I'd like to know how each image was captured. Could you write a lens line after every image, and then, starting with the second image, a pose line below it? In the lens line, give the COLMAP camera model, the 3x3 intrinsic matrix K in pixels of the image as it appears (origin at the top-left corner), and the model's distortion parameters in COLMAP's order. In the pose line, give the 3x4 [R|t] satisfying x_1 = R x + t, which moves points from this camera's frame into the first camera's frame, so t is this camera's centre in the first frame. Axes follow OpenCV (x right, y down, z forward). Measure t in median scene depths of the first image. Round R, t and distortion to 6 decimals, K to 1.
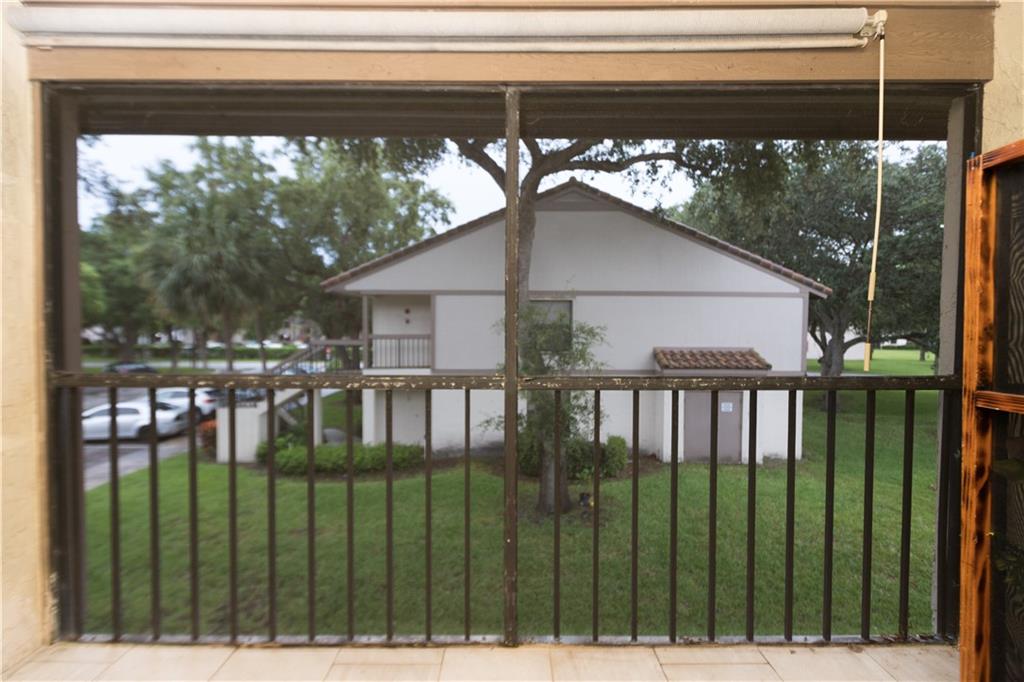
lens RADIAL K [[480.9, 0, 510.0], [0, 480.9, 343.5], [0, 0, 1]] dist [-0.000243, -0.000005]
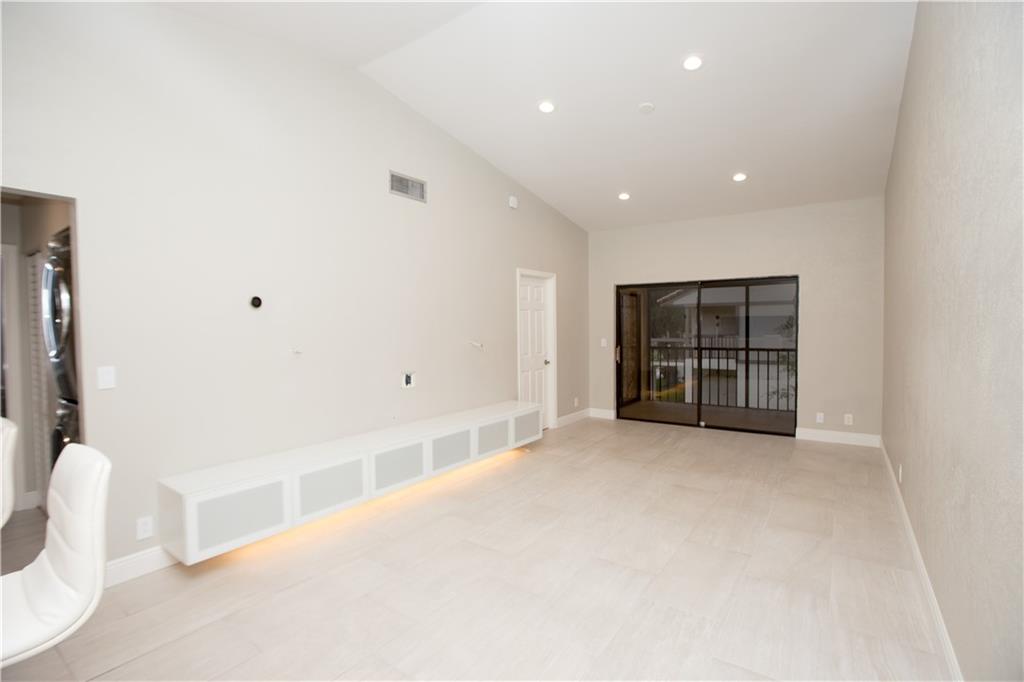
lens RADIAL K [[480.9, 0, 512.5], [0, 480.9, 340.2], [0, 0, 1]] dist [-0.000243, -0.000005]
pose [[0.803239, 0.012588, -0.595524, 0.152414], [-0.011738, 0.999917, 0.005303, -0.001656], [0.595542, 0.002730, 0.803320, -0.516566]]
